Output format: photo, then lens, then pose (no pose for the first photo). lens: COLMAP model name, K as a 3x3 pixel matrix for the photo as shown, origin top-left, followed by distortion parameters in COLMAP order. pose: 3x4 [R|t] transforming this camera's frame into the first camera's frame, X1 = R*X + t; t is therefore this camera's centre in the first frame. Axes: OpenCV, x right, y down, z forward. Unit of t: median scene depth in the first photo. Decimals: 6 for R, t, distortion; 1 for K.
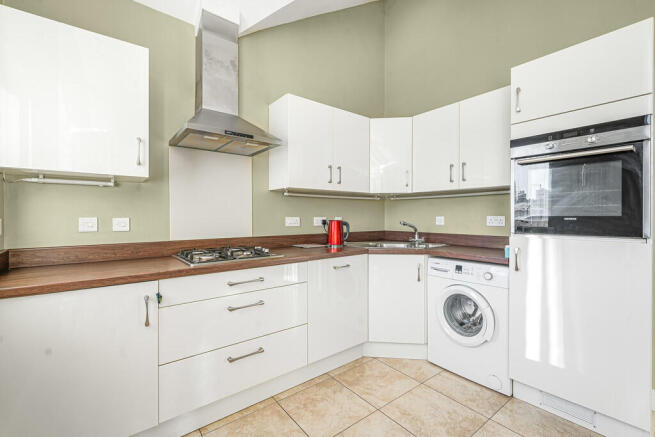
lens RADIAL K [[290.5, 0, 327.5], [0, 290.5, 216.0], [0, 0, 1]] dist [0.004990, 0.000151]
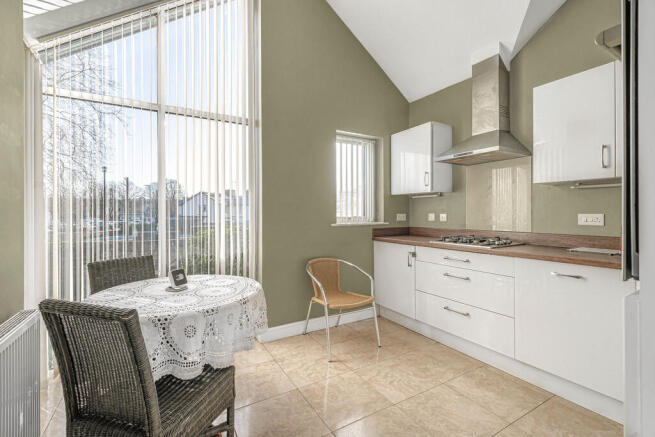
lens RADIAL K [[290.5, 0, 328.3], [0, 290.5, 214.7], [0, 0, 1]] dist [0.004990, 0.000151]
pose [[-0.132850, 0.006951, -0.991112, 1.127880], [0.001869, 0.999975, 0.006762, -0.000961], [0.991134, -0.000954, -0.132860, 0.539128]]
